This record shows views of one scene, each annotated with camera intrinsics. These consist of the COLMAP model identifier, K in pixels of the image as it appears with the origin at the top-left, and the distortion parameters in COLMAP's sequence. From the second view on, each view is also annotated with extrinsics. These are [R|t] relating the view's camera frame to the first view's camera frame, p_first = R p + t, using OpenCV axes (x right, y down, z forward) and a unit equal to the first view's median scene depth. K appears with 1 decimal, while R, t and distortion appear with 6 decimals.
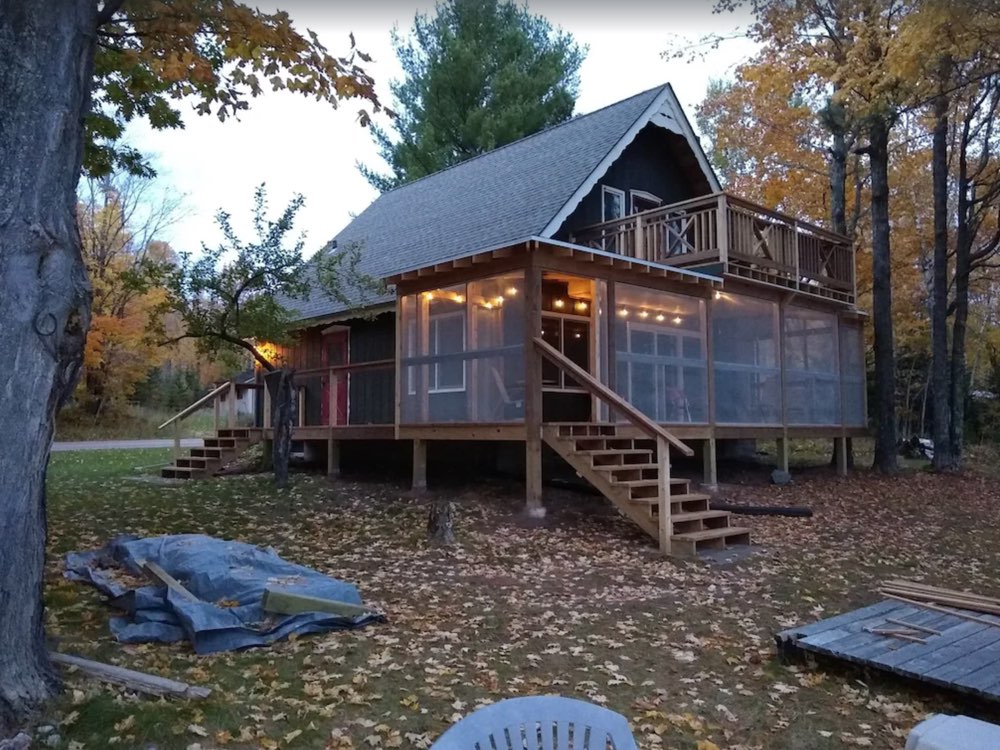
lens RADIAL K [[792.9, 0, 495.6], [0, 792.9, 373.8], [0, 0, 1]] dist [0.015385, -0.008229]
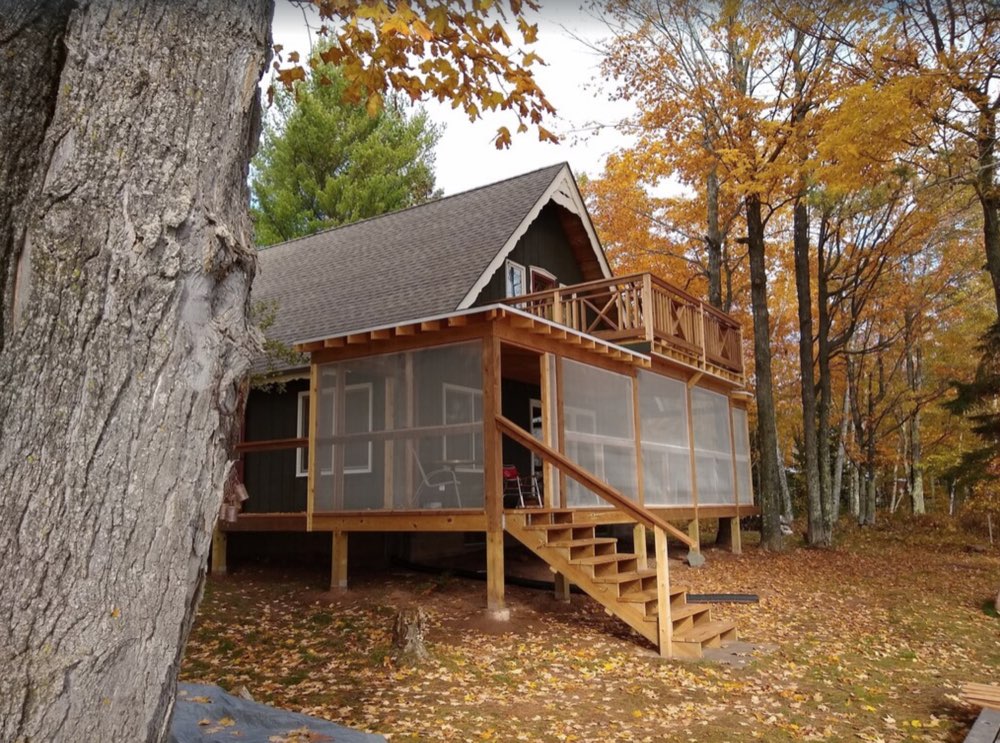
lens RADIAL K [[792.9, 0, 500.5], [0, 792.9, 377.7], [0, 0, 1]] dist [0.015385, -0.008229]
pose [[0.971819, 0.022665, 0.234635, -0.109116], [-0.001452, 0.995924, -0.090189, -0.005049], [-0.235722, 0.087307, 0.967891, 0.083554]]
